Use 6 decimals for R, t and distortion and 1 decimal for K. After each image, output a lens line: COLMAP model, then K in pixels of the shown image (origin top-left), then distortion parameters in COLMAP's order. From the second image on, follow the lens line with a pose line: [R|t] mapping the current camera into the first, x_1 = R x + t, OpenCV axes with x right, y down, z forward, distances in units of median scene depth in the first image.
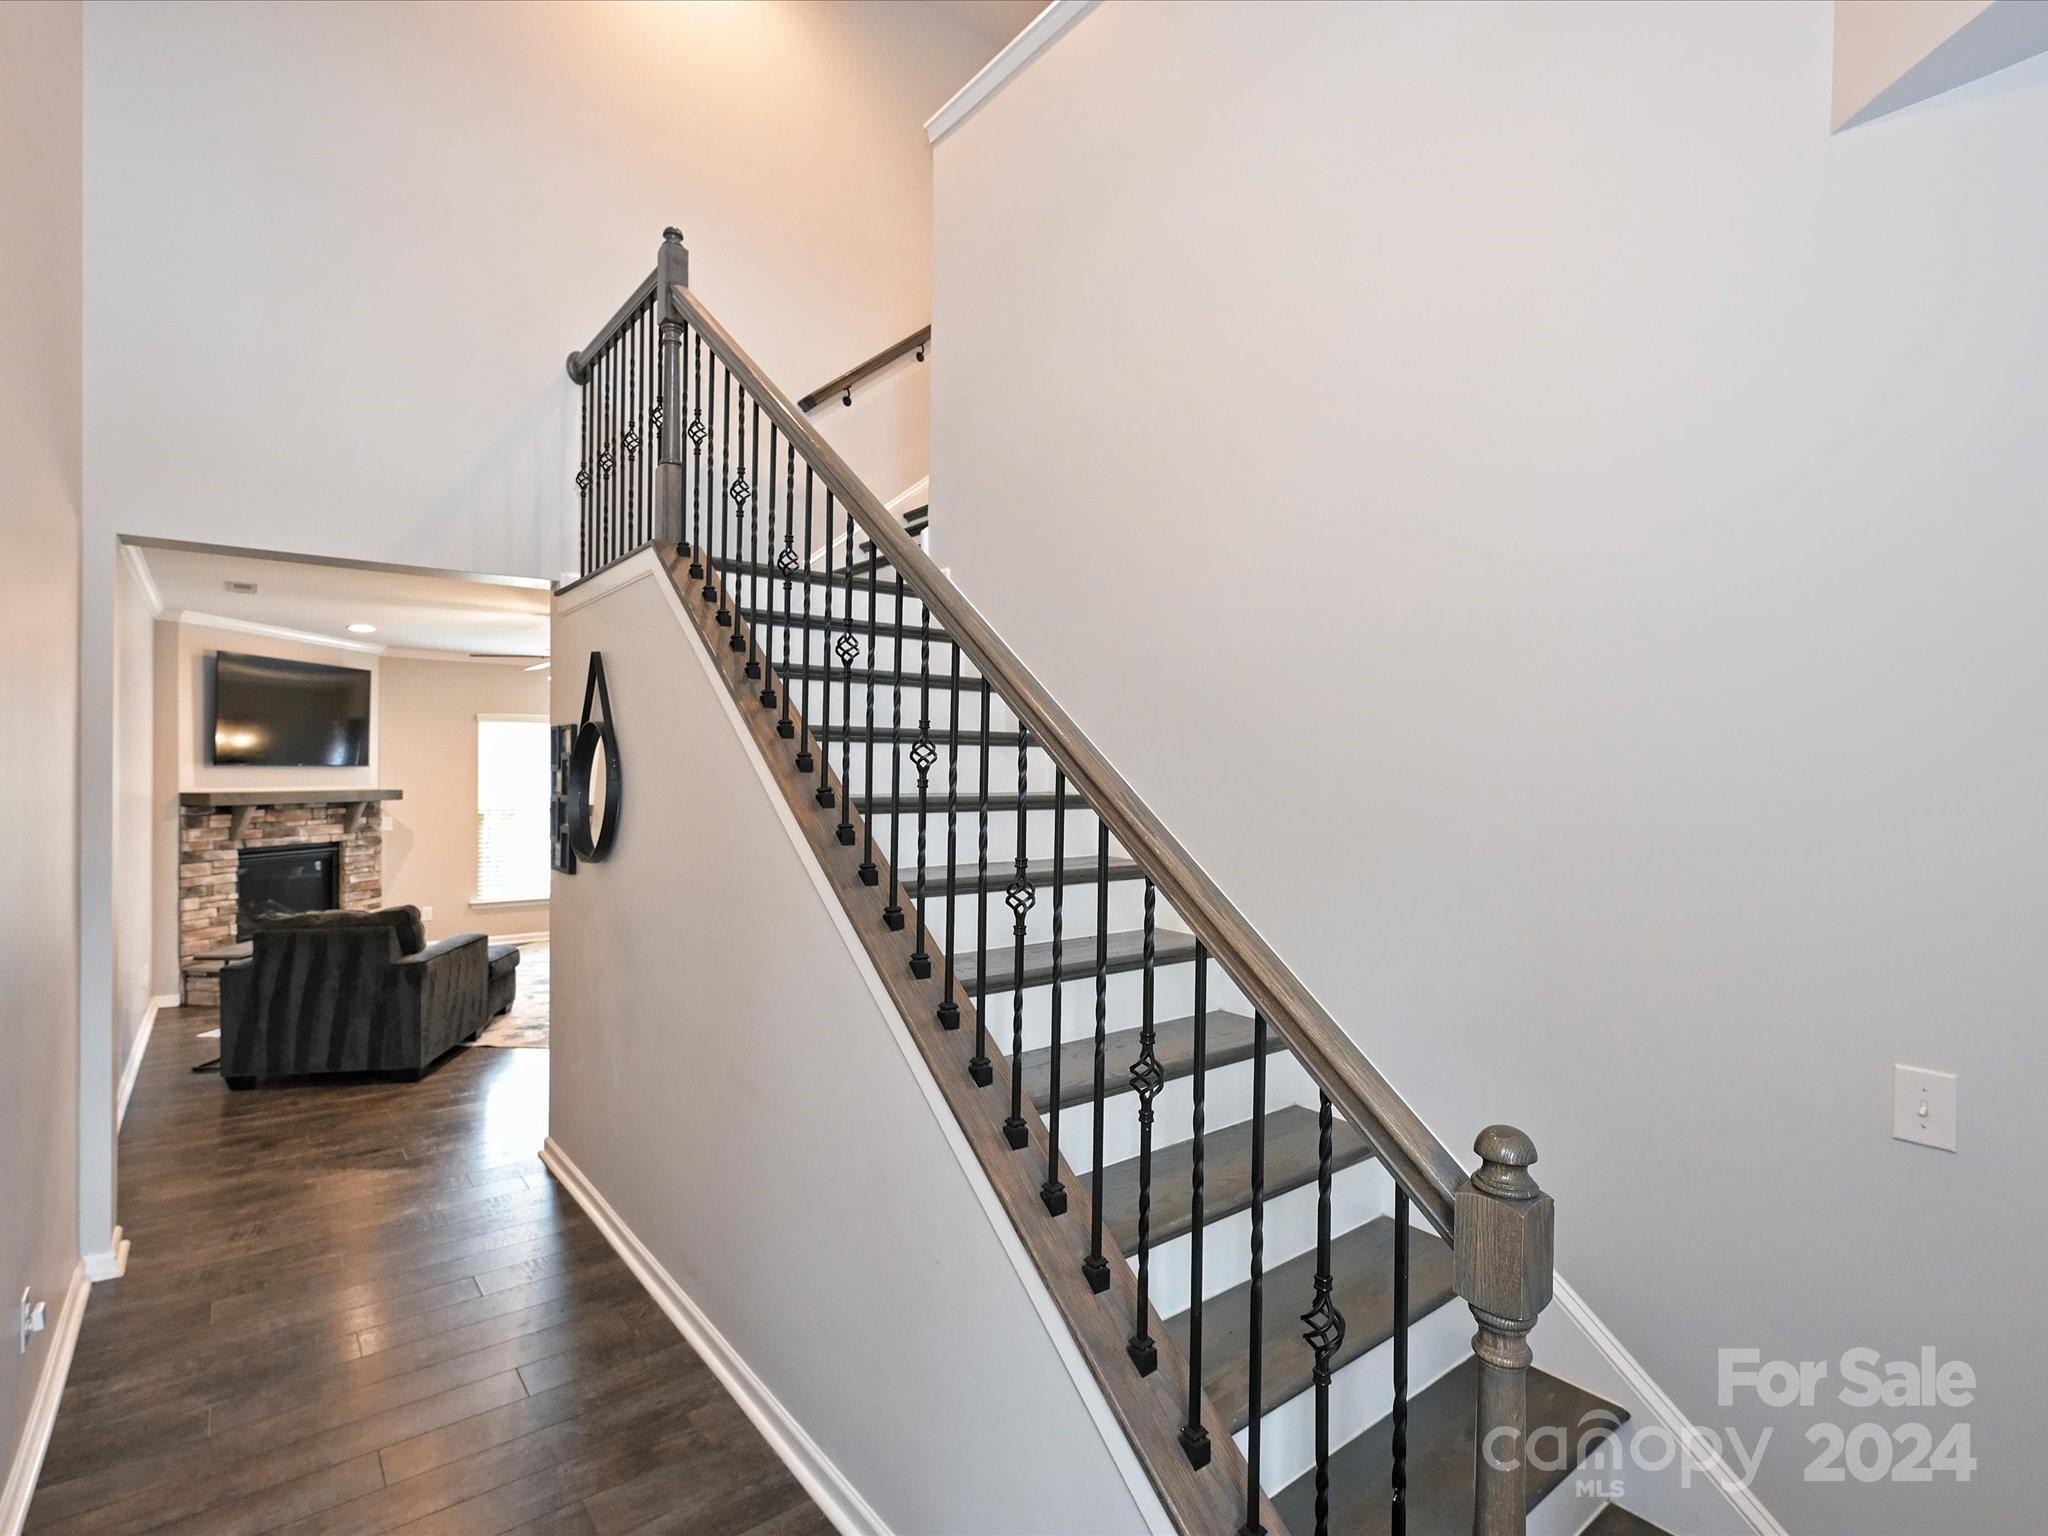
lens RADIAL K [[1005.0, 0, 1024.0], [0, 1005.0, 768.0], [0, 0, 1]] dist [-0.000104, -0.000148]
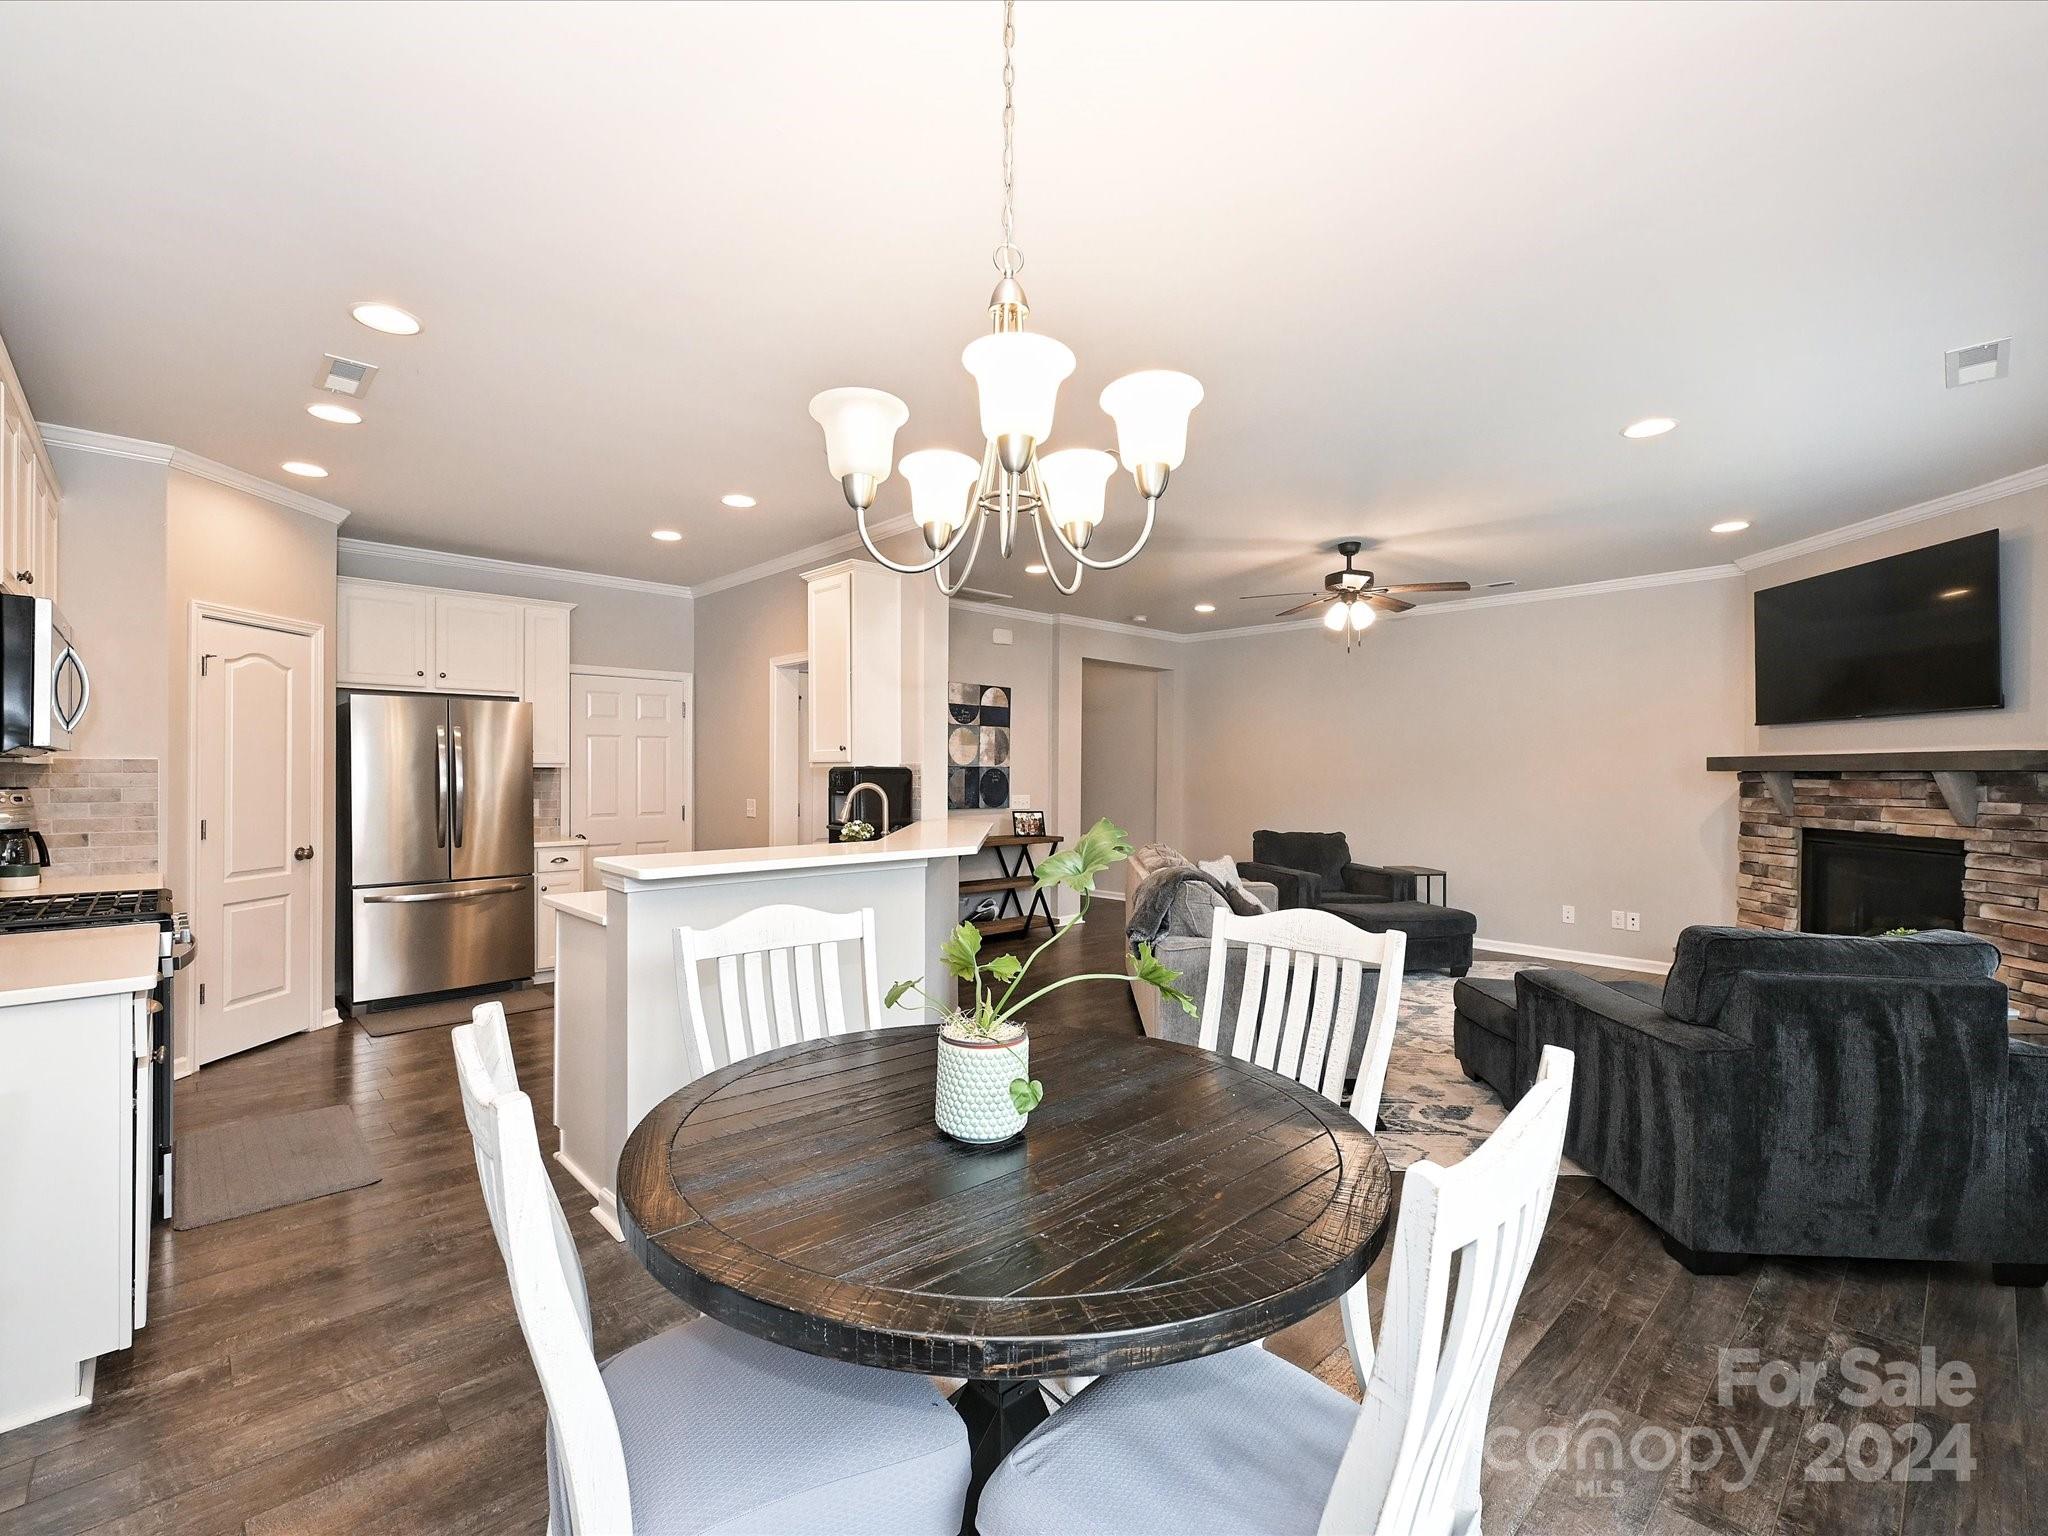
lens RADIAL K [[903.9, 0, 1016.9], [0, 903.9, 775.1], [0, 0, 1]] dist [-0.001444, 0.000601]
pose [[-0.996565, -0.008482, -0.082382, -0.104187], [-0.008014, 0.999950, -0.006013, 0.048492], [0.082429, -0.005333, -0.996583, 1.670718]]
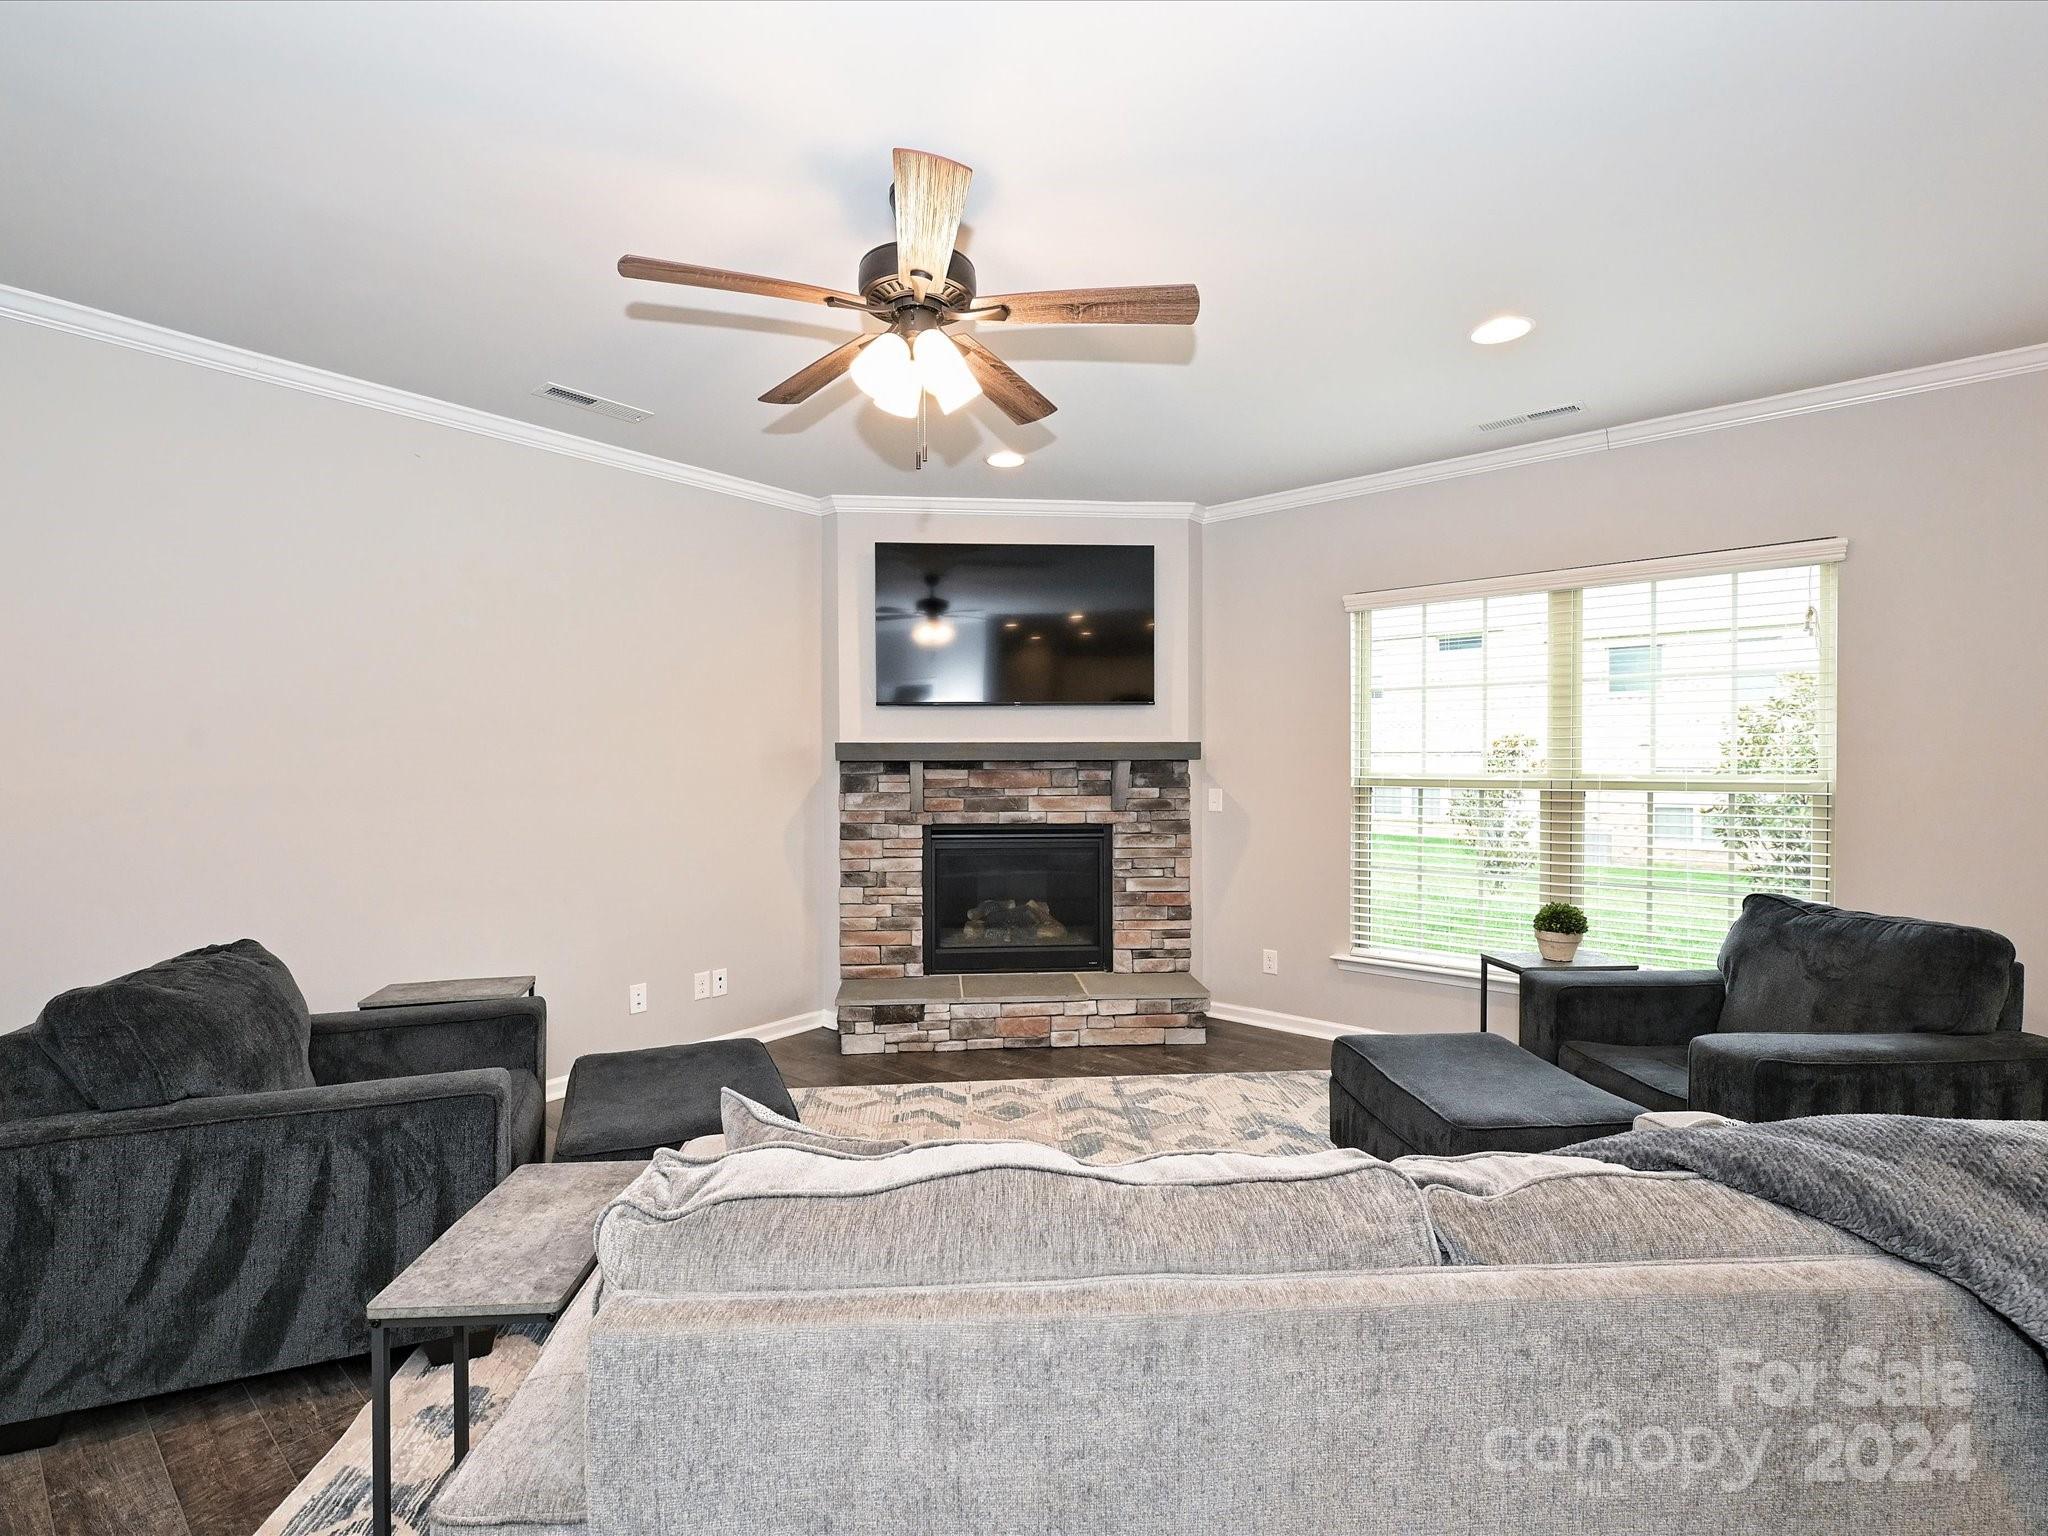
lens RADIAL K [[921.6, 0, 1014.1], [0, 921.6, 777.1], [0, 0, 1]] dist [-0.001197, -0.000125]
pose [[0.202586, 0.010871, -0.979204, -0.141124], [0.011587, 0.999842, 0.013498, 0.039789], [0.979196, -0.014081, 0.202428, 0.934113]]
